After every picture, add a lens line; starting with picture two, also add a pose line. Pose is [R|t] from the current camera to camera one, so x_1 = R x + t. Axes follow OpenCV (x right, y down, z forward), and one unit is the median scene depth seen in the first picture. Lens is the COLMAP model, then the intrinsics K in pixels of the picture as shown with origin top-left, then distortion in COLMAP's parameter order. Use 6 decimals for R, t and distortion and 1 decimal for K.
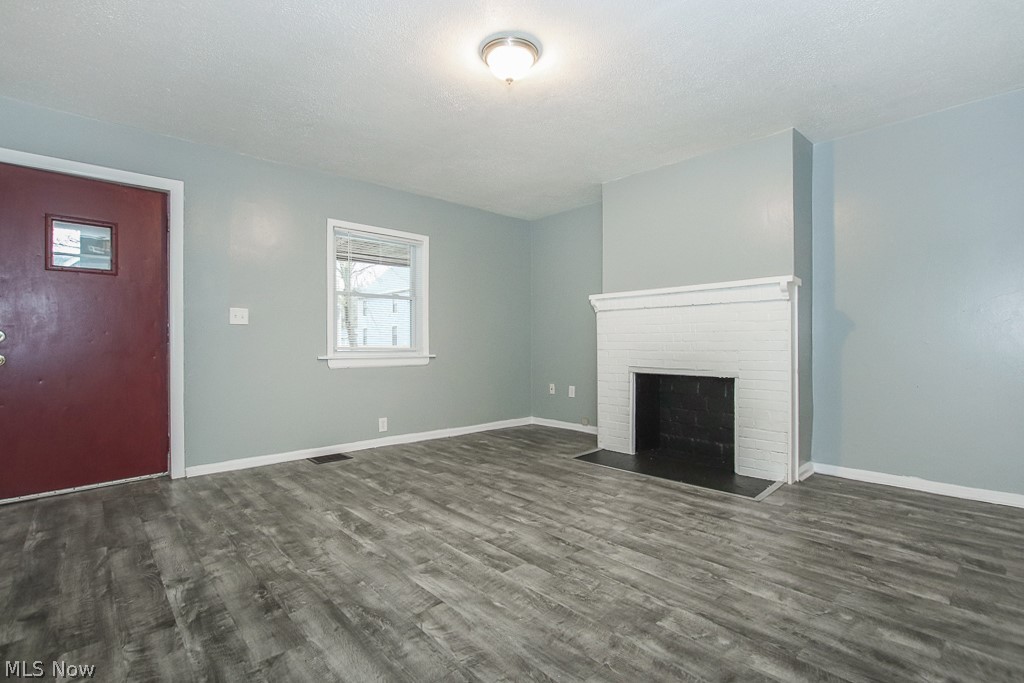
lens RADIAL K [[477.6, 0, 510.5], [0, 477.6, 344.6], [0, 0, 1]] dist [-0.015768, 0.000229]
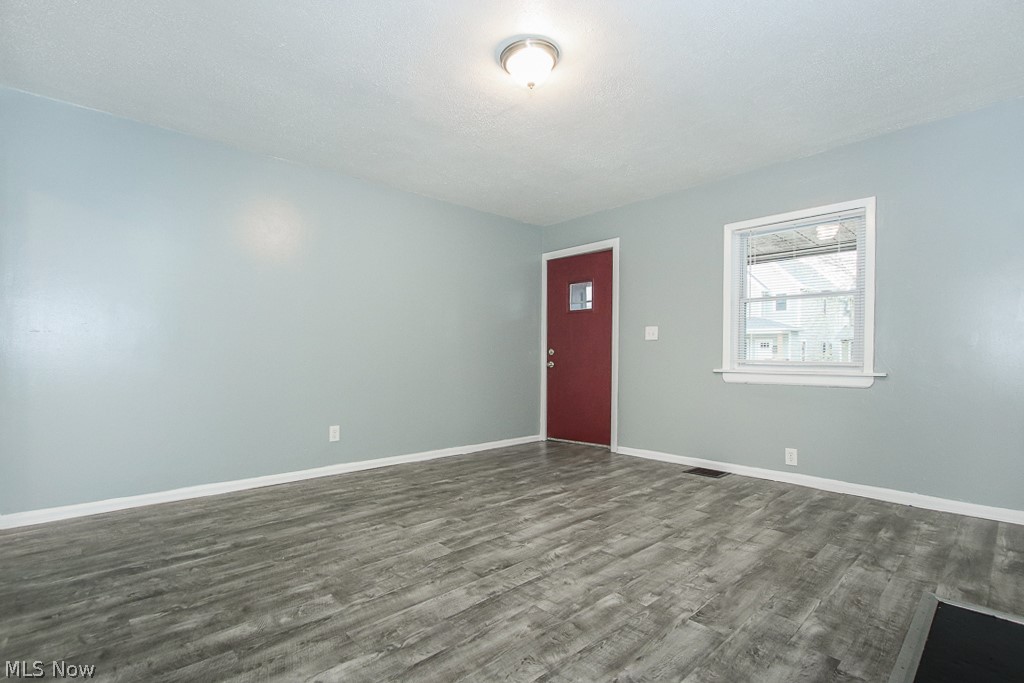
lens RADIAL K [[477.6, 0, 510.5], [0, 477.6, 344.6], [0, 0, 1]] dist [-0.015768, 0.000229]
pose [[0.001794, -0.020530, -0.999788, 0.972896], [-0.002061, 0.999787, -0.020534, -0.009075], [0.999996, 0.002098, 0.001751, 0.933237]]
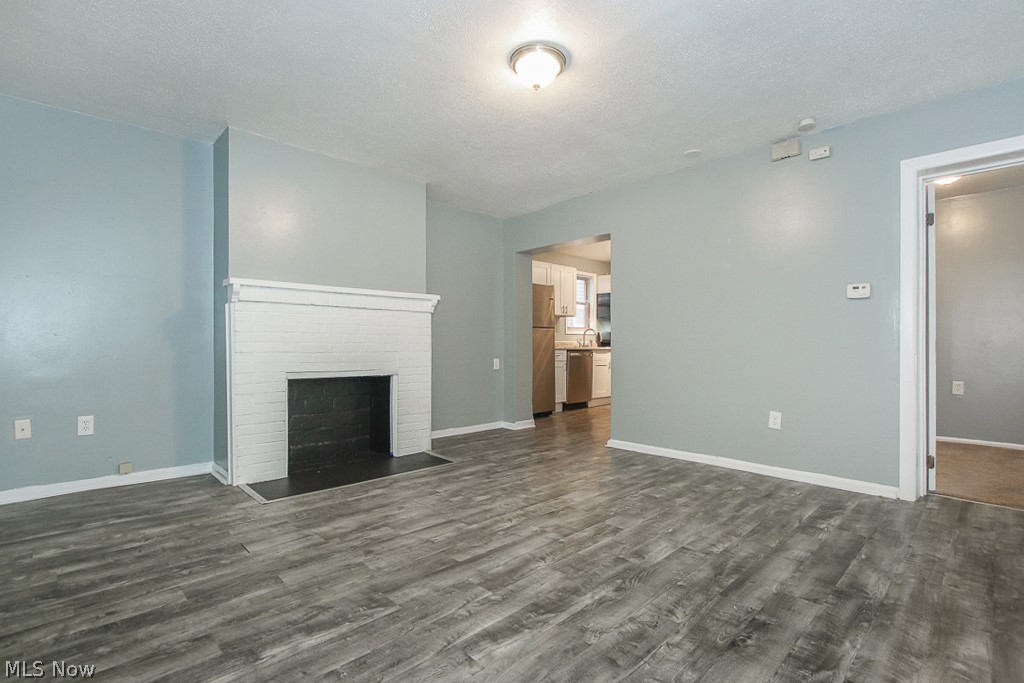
lens RADIAL K [[477.6, 0, 510.5], [0, 477.6, 344.6], [0, 0, 1]] dist [-0.015768, 0.000229]
pose [[-0.029435, 0.003136, 0.999562, -0.998732], [-0.003848, 0.999987, -0.003250, -0.003234], [-0.999559, -0.003942, -0.029423, 1.056609]]
